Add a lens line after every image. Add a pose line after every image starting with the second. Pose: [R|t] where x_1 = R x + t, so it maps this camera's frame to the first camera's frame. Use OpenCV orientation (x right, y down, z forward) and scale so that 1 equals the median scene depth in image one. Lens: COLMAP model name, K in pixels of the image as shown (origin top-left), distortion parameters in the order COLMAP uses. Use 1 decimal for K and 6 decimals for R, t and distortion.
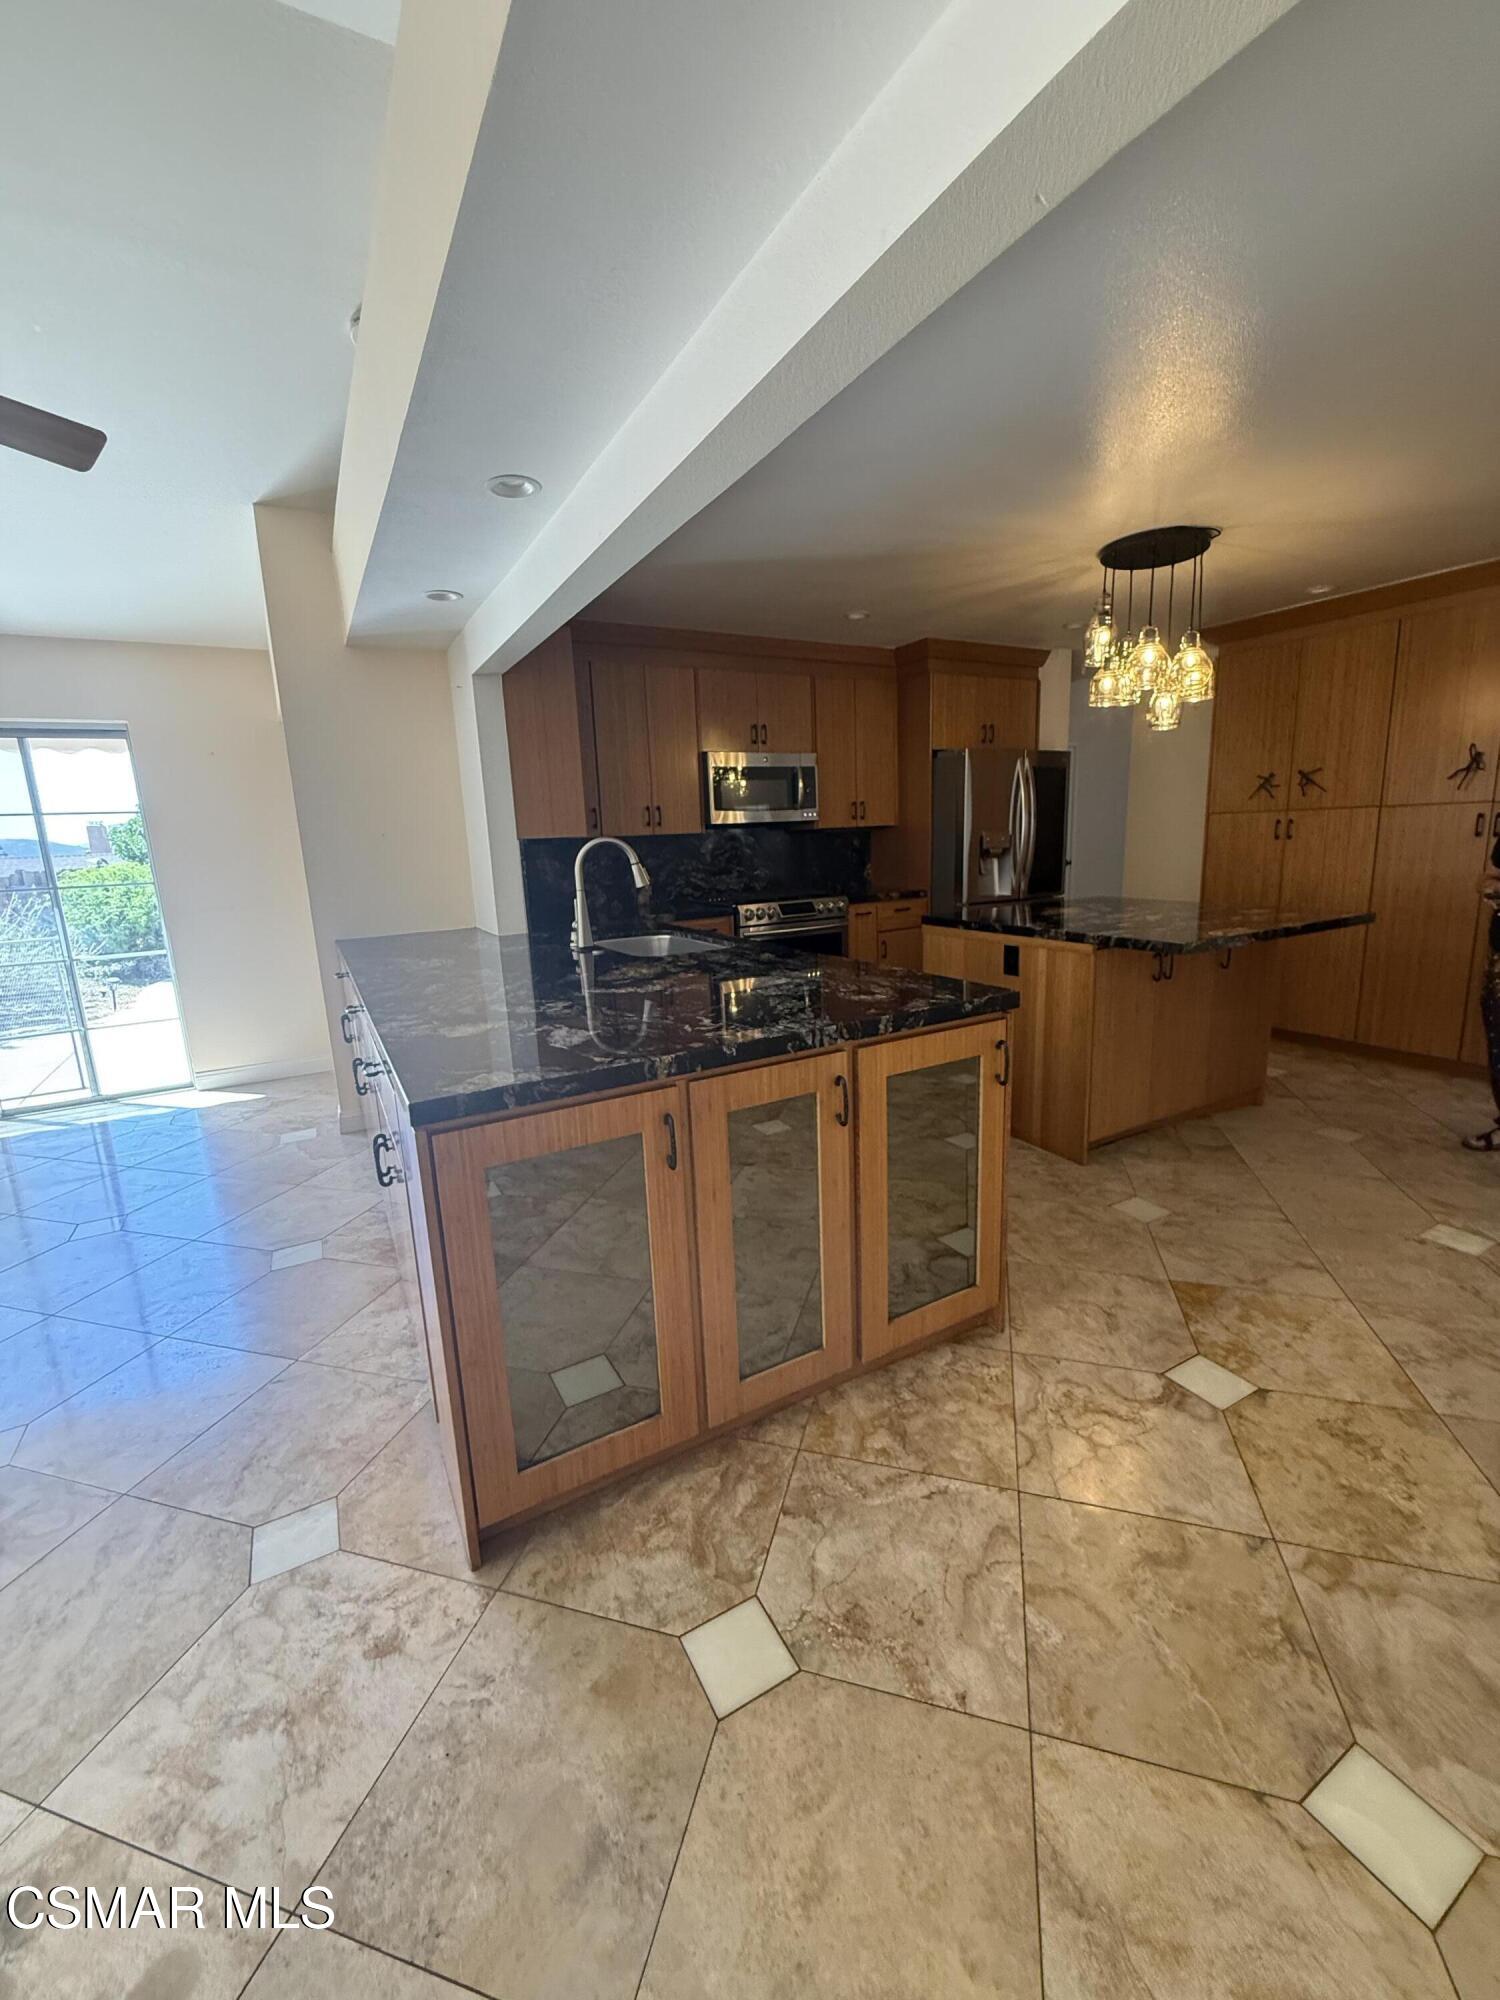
lens RADIAL K [[803.9, 0, 751.5], [0, 803.9, 994.7], [0, 0, 1]] dist [0.000046, 0.000811]
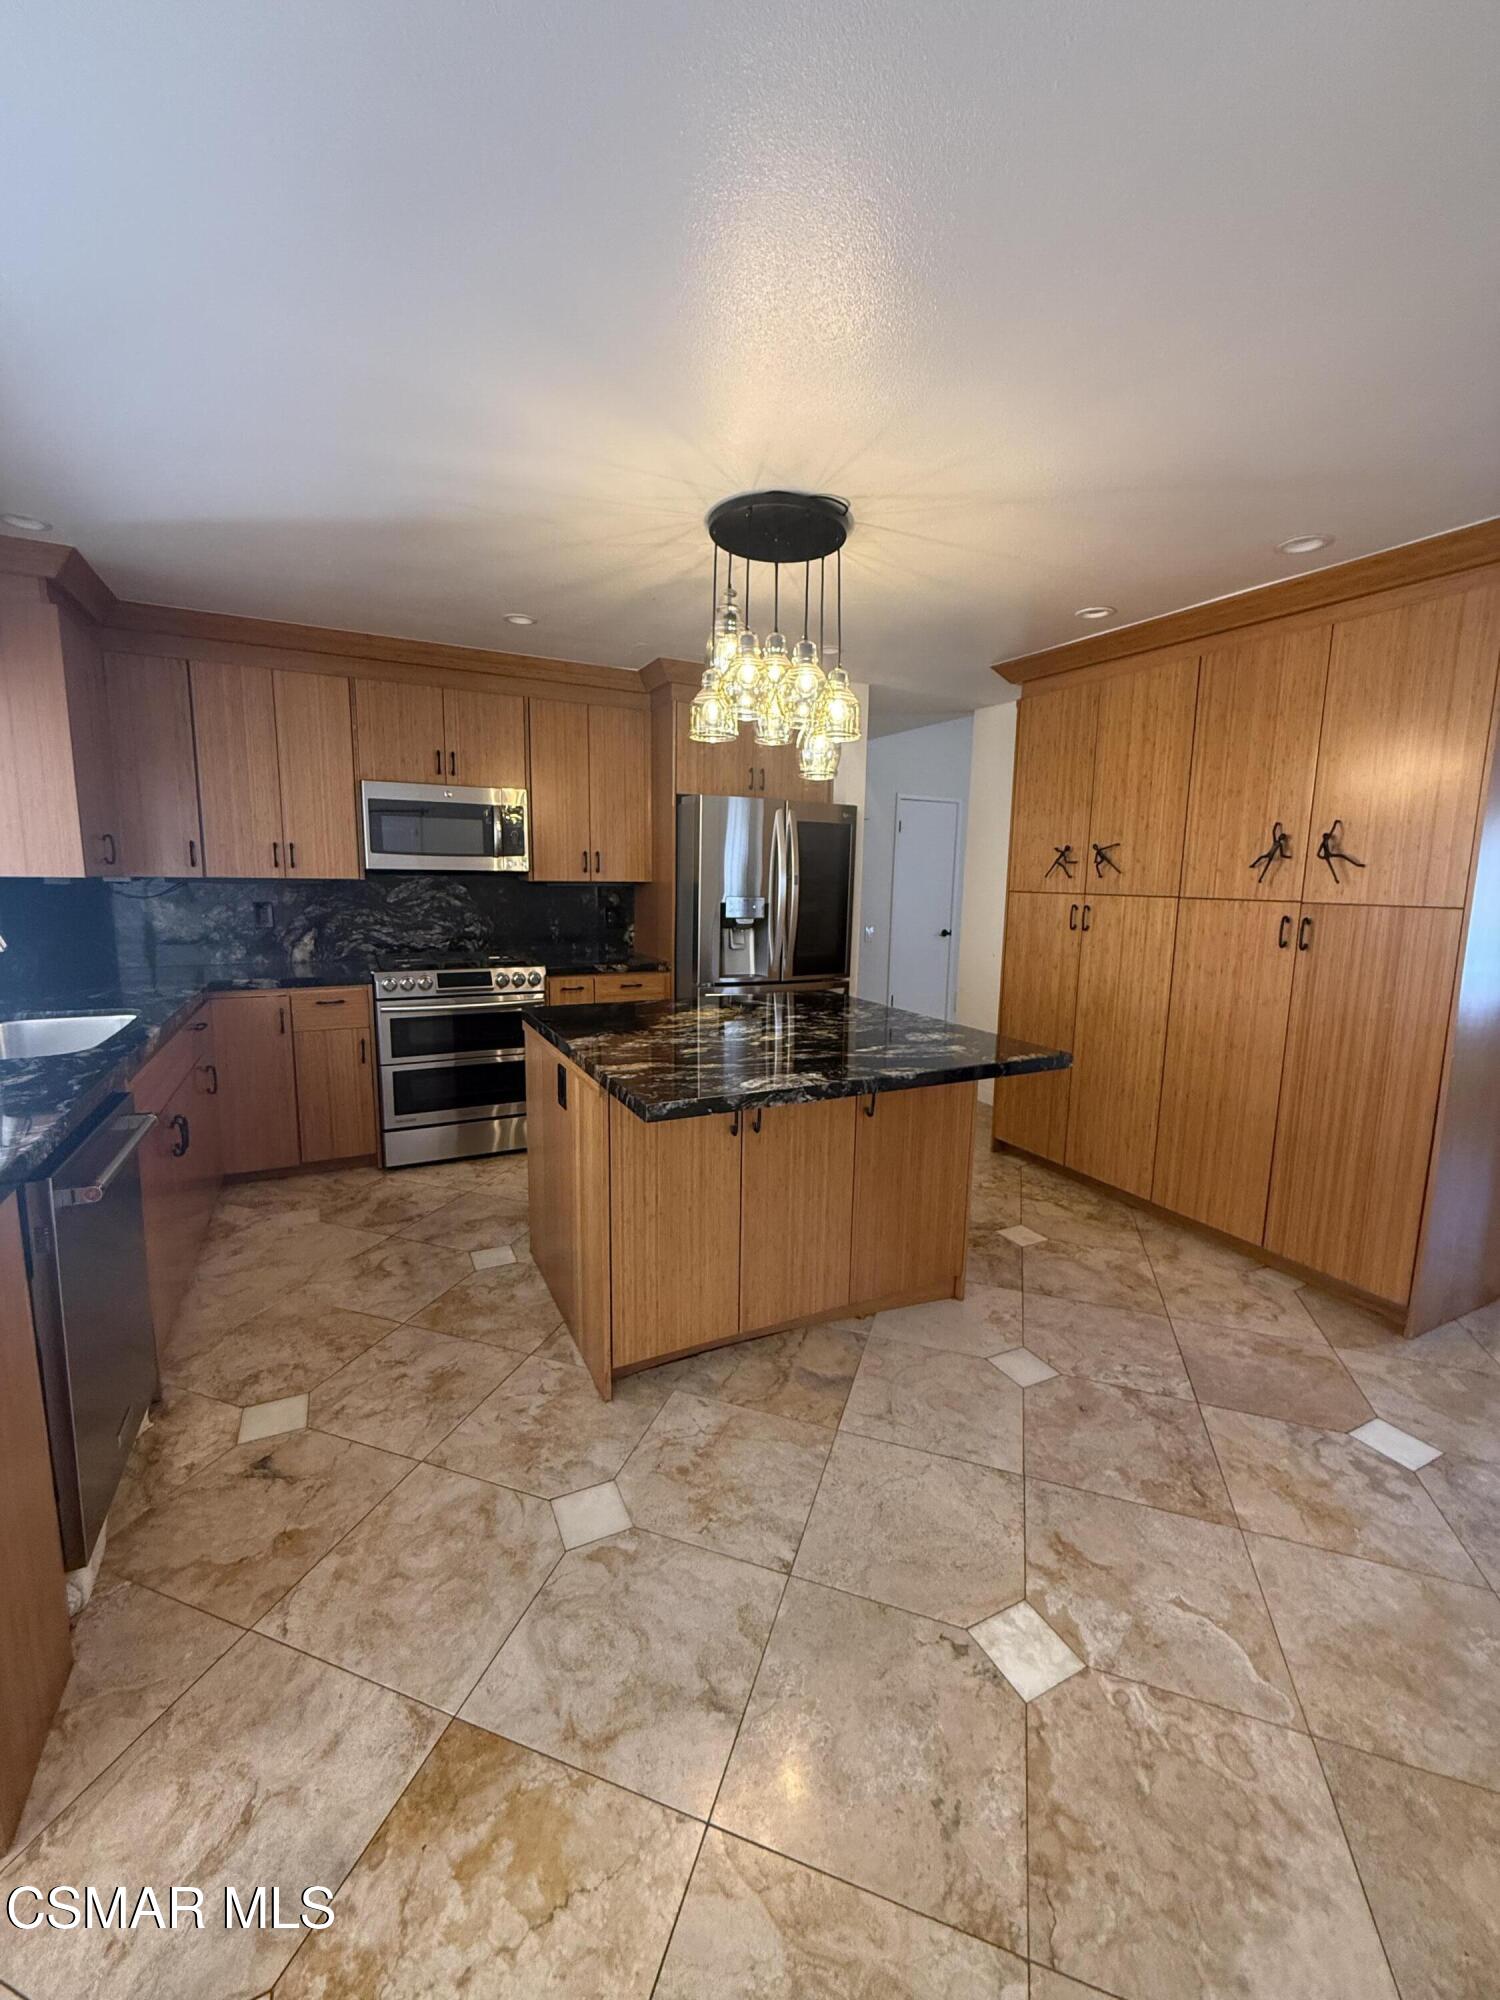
lens RADIAL K [[803.9, 0, 752.7], [0, 803.9, 992.7], [0, 0, 1]] dist [0.000046, 0.000811]
pose [[0.997599, 0.062180, -0.030478, 0.403059], [-0.063623, 0.996775, -0.048909, -0.080293], [0.027338, 0.050731, 0.998338, 0.231297]]
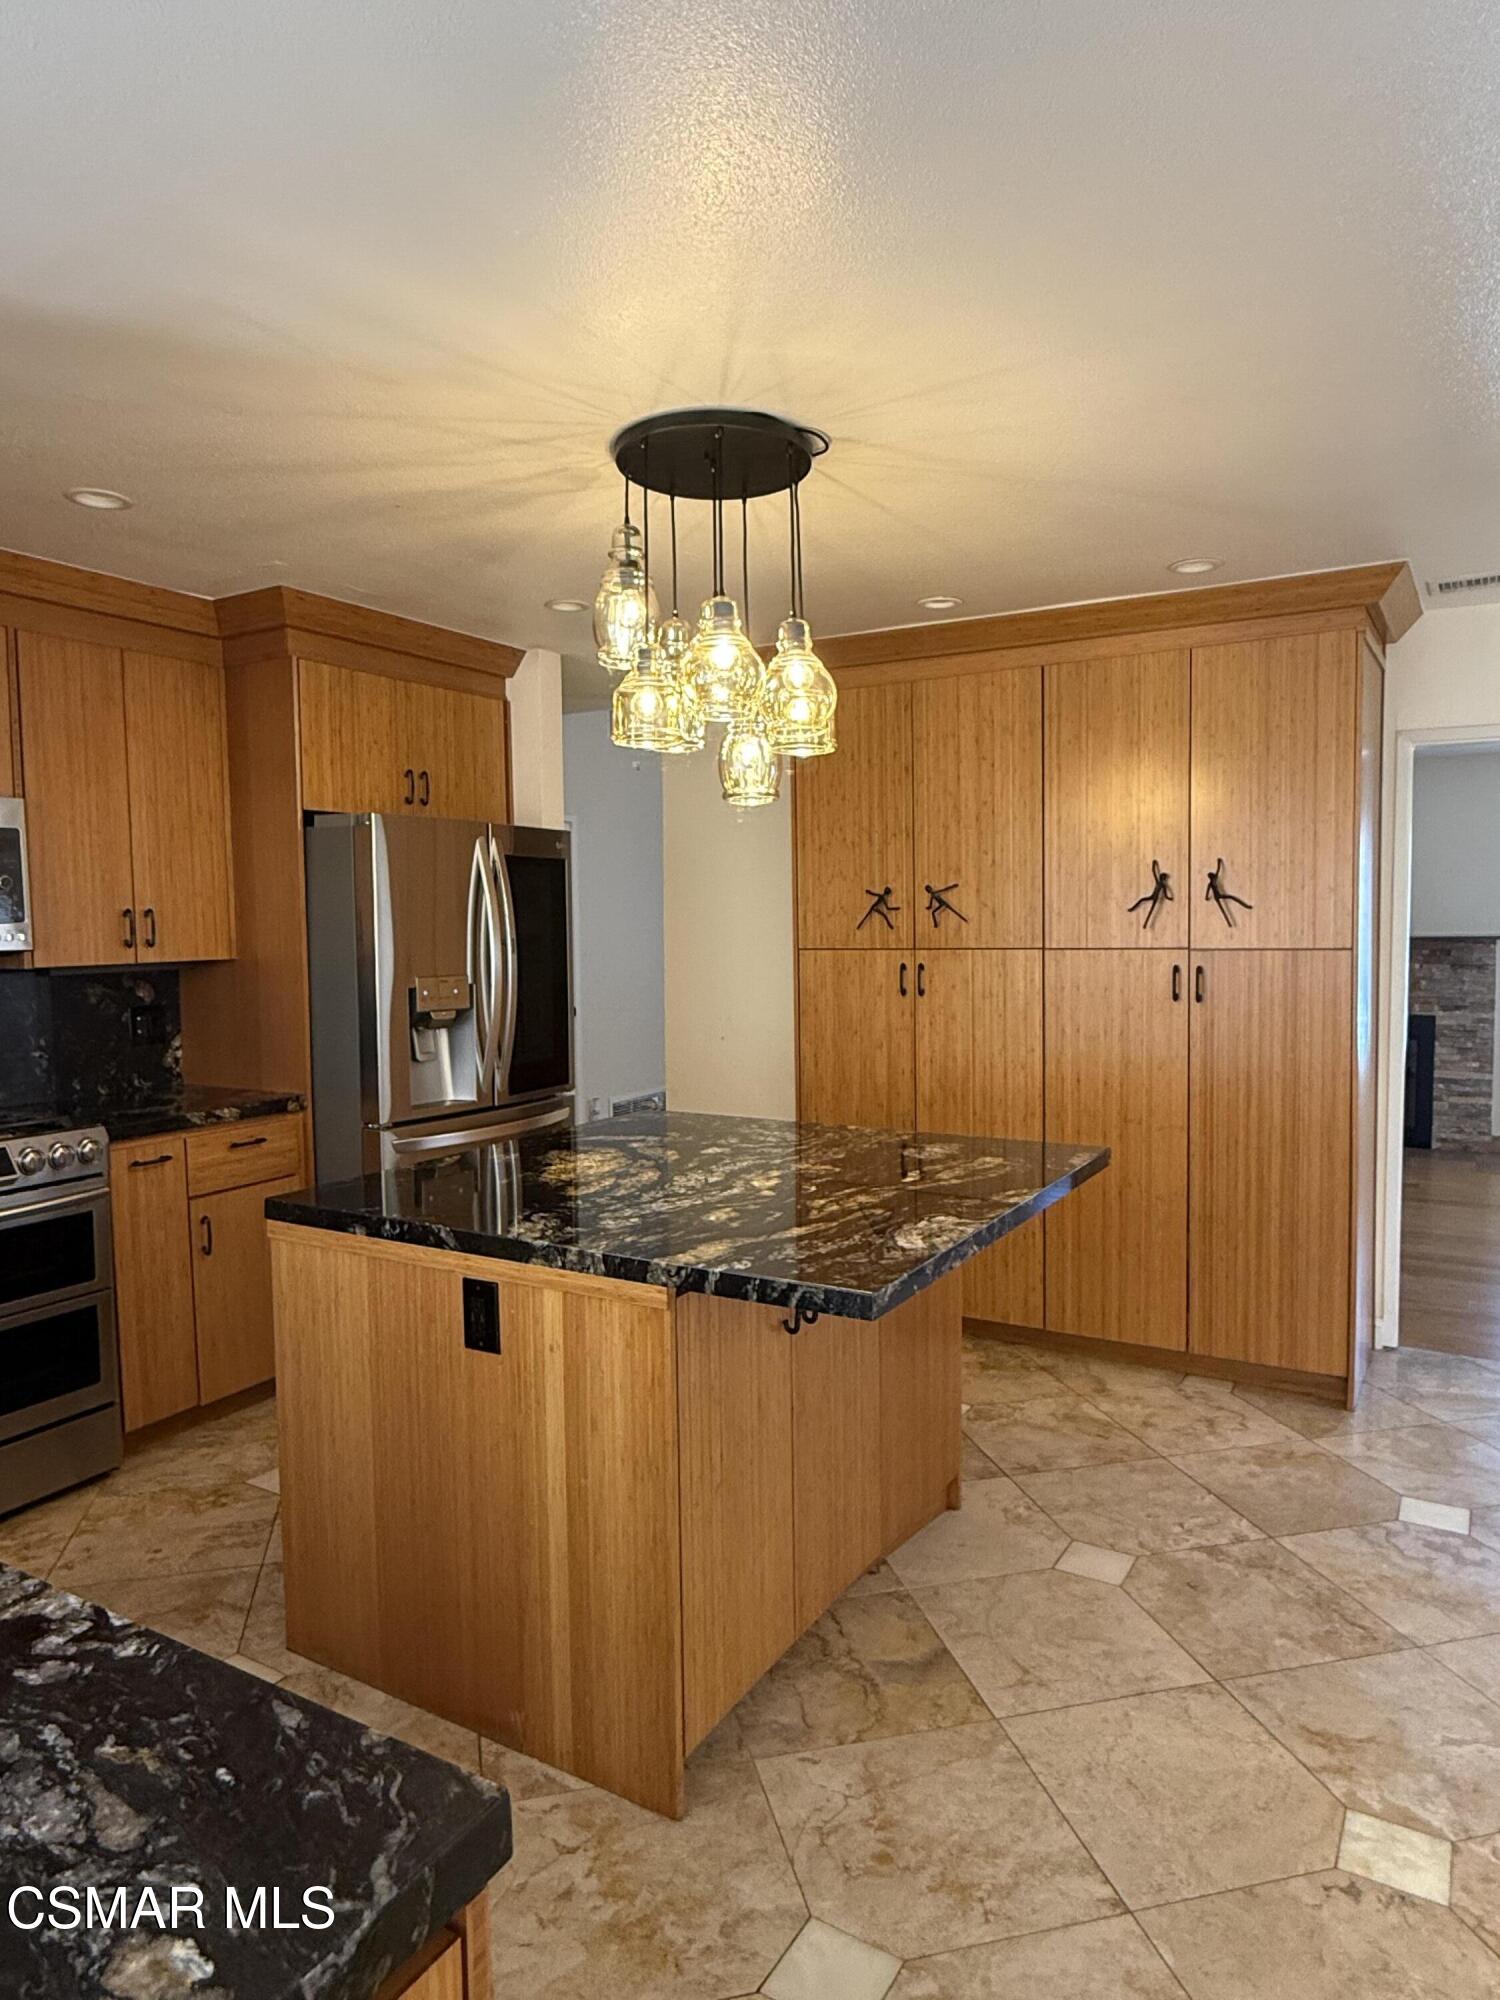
lens RADIAL K [[1249.3, 0, 753.5], [0, 1249.3, 999.0], [0, 0, 1]] dist [-0.003123, 0.002805]
pose [[0.865175, -0.004608, 0.501449, 0.096982], [0.078974, 0.988732, -0.127171, -0.088315], [-0.495213, 0.149627, 0.855790, 0.281033]]
